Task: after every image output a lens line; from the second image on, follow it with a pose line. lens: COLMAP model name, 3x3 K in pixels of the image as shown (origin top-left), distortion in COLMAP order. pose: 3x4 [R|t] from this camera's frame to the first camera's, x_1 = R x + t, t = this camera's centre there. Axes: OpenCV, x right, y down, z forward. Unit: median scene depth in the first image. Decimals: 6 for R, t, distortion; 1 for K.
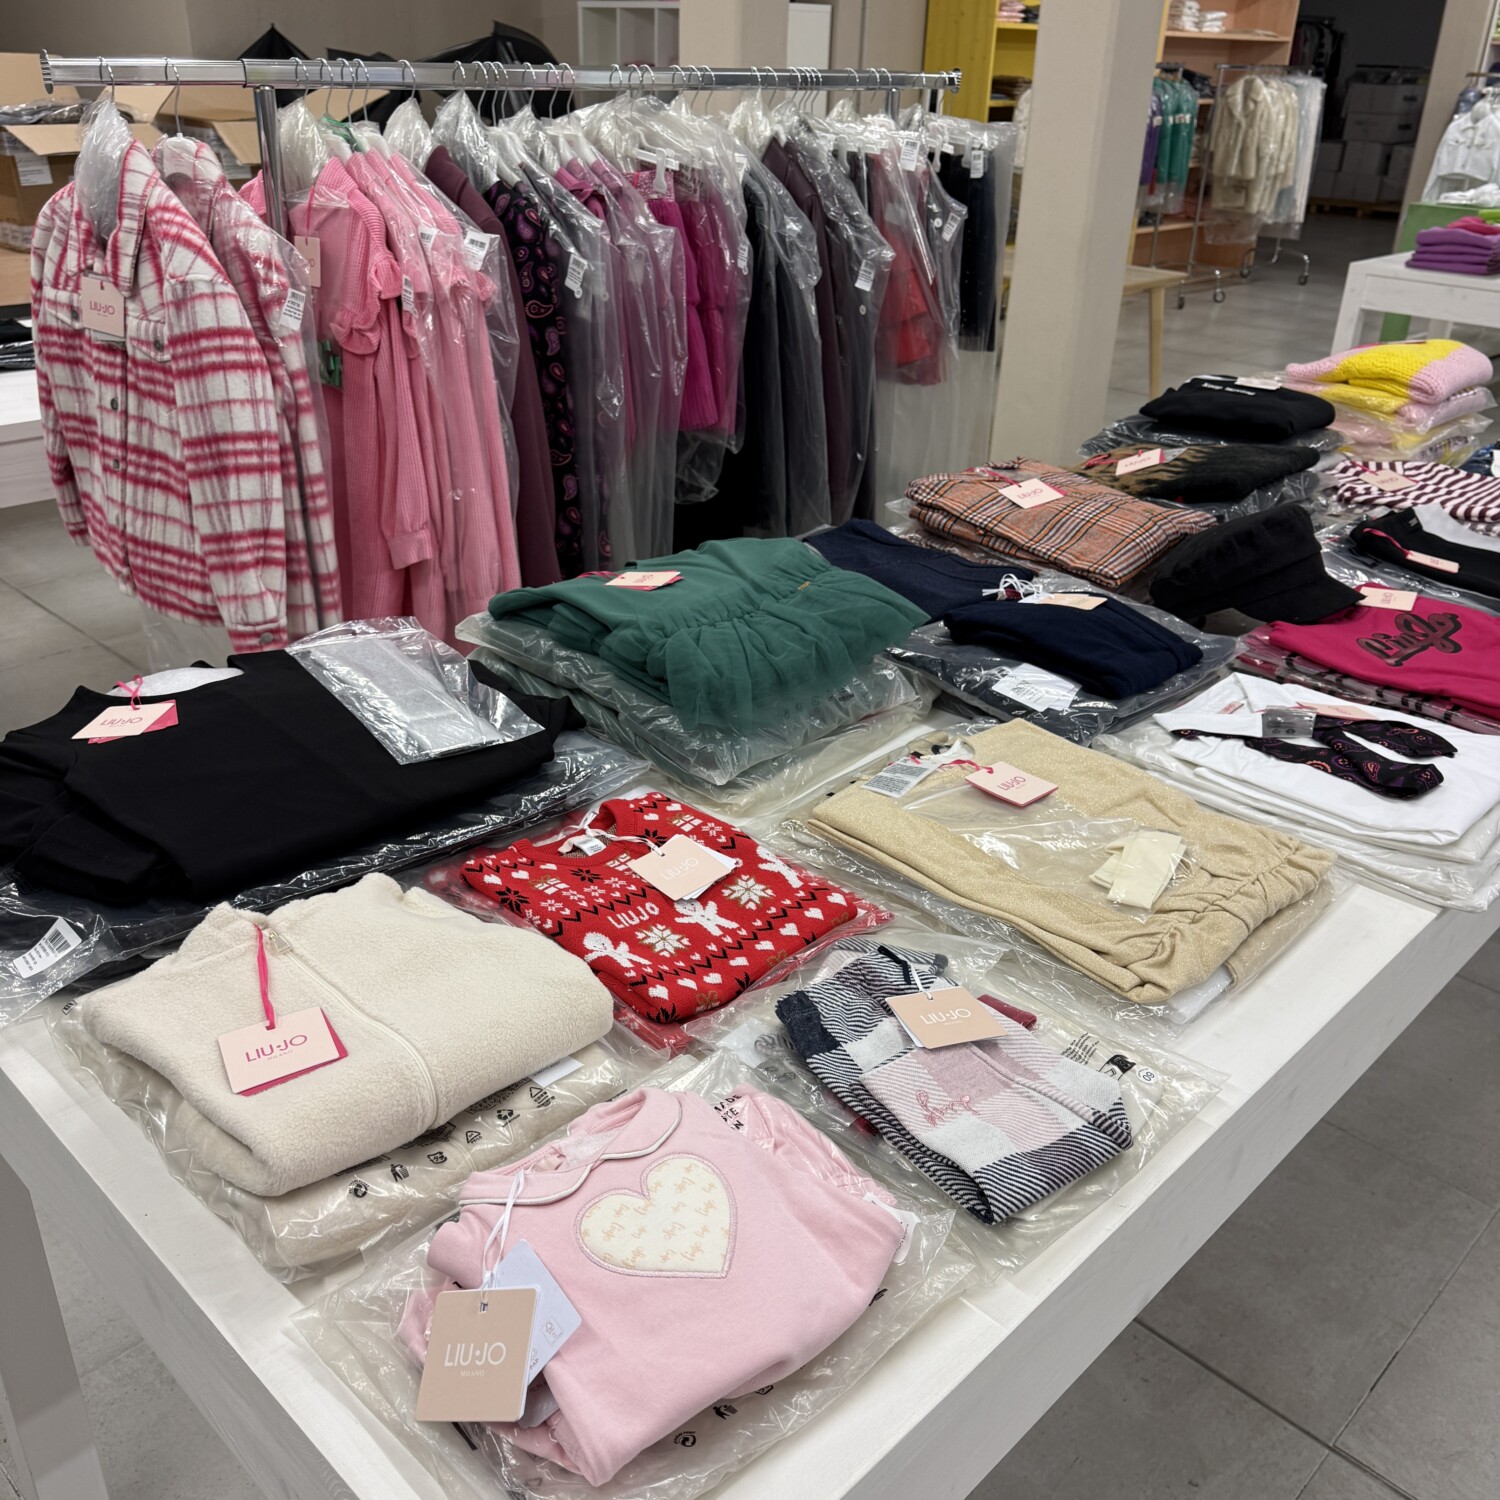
lens RADIAL K [[1453.9, 0, 712.9], [0, 1453.9, 721.7], [0, 0, 1]] dist [0.008762, 0.000000]
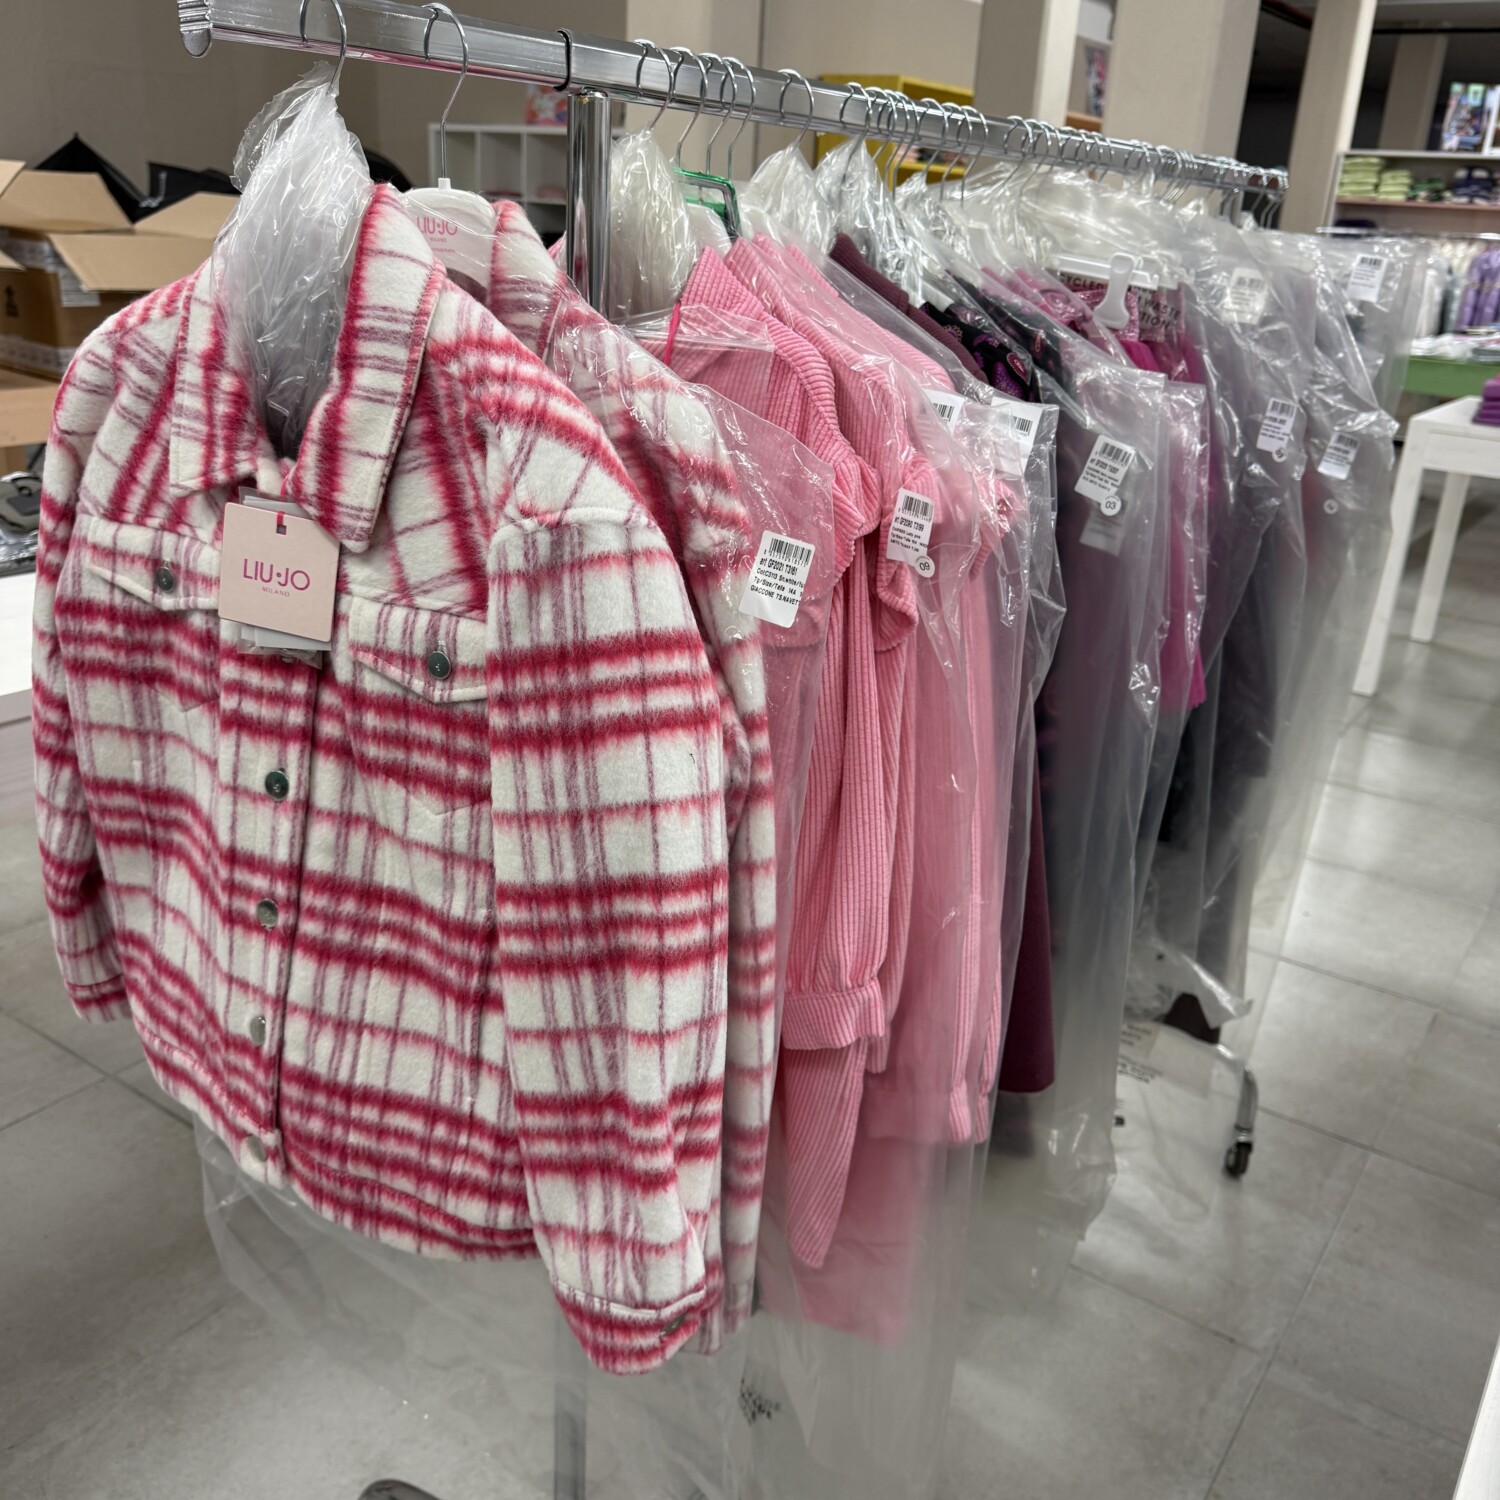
lens RADIAL K [[1453.9, 0, 755.3], [0, 1453.9, 716.8], [0, 0, 1]] dist [0.008762, 0.000000]
pose [[0.981209, -0.036595, 0.189446, -0.351958], [0.054023, 0.994685, -0.087660, -0.192009], [-0.185231, 0.096247, 0.977970, 0.548074]]
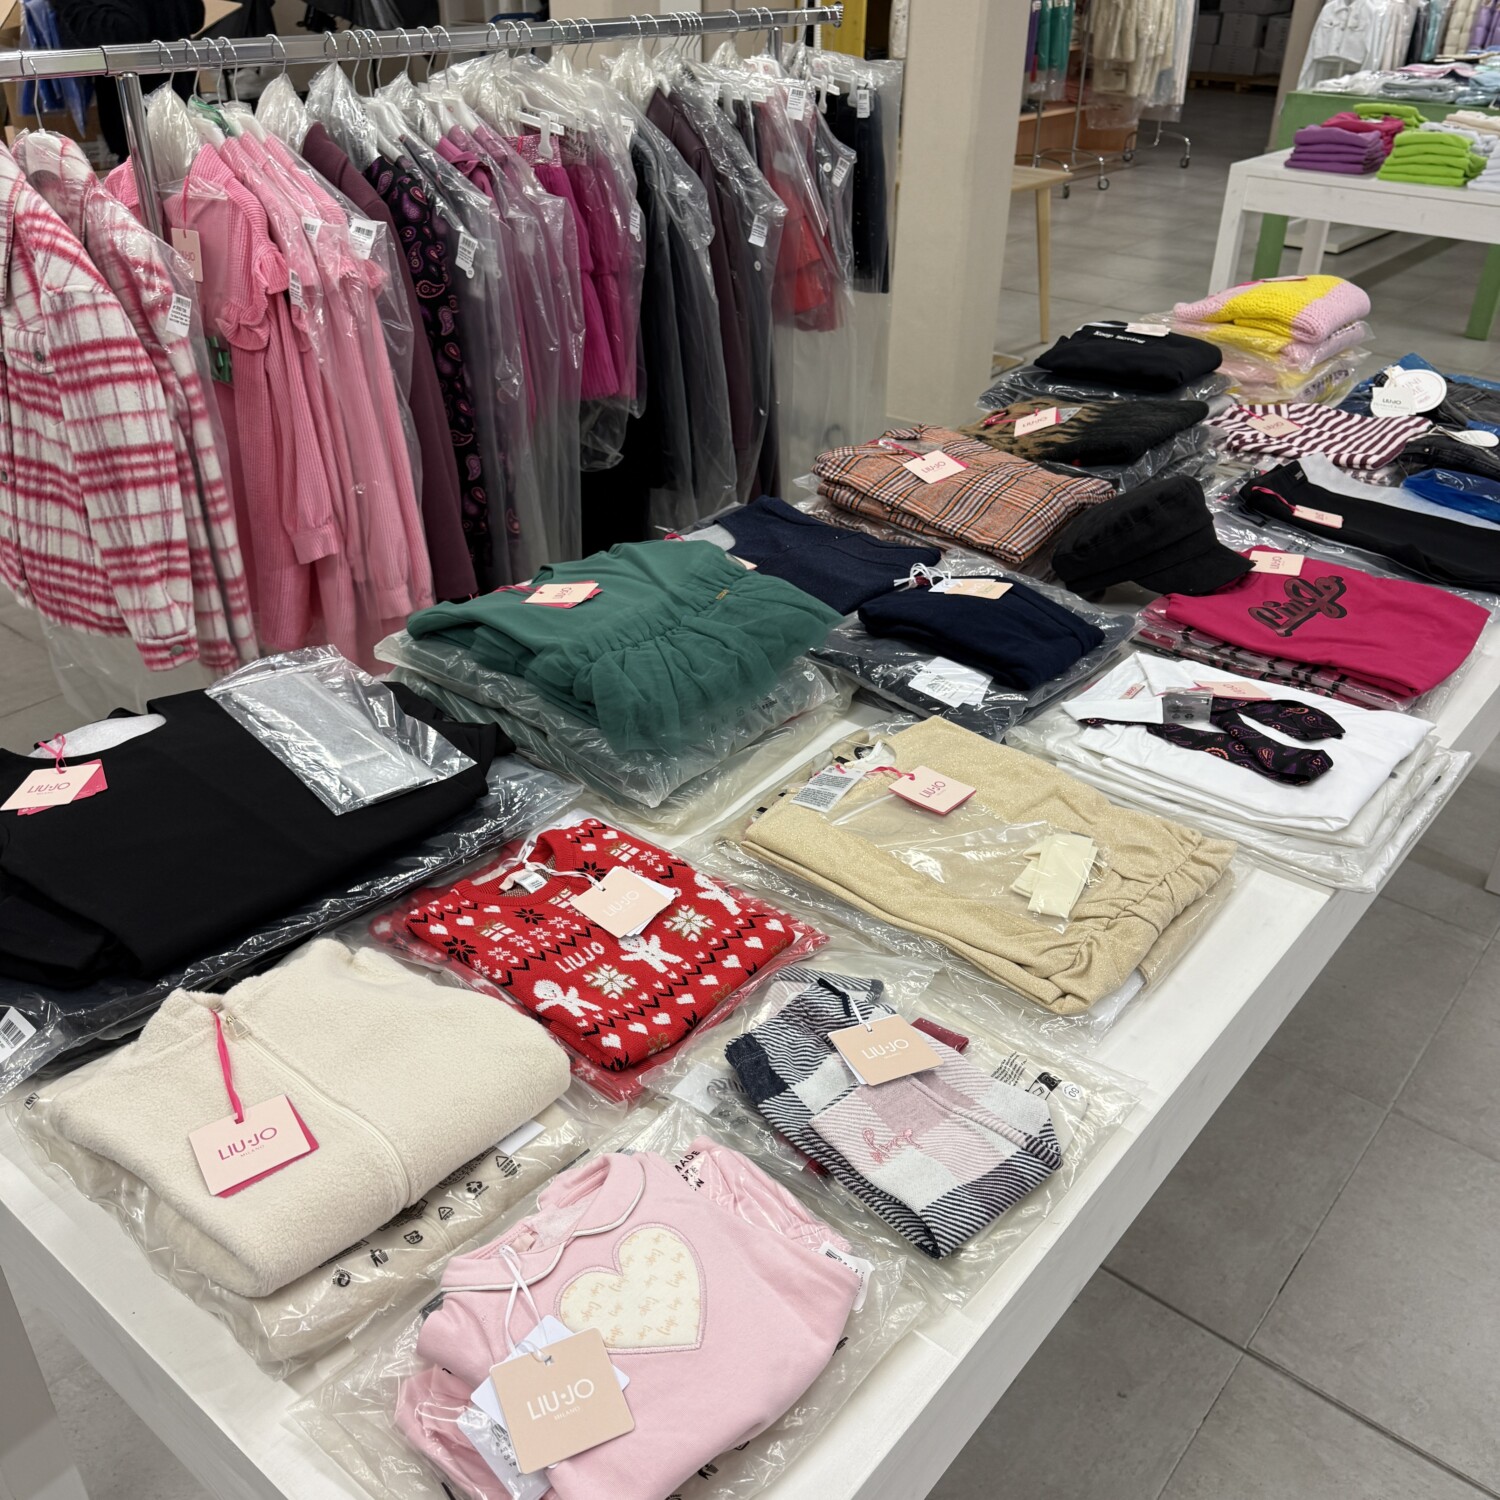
lens RADIAL K [[1453.9, 0, 727.6], [0, 1453.9, 729.0], [0, 0, 1]] dist [0.008762, 0.000000]
pose [[0.995780, -0.059694, 0.069704, -0.007159], [0.054189, 0.995452, 0.078356, -0.060167], [-0.074064, -0.074248, 0.994486, -0.014467]]
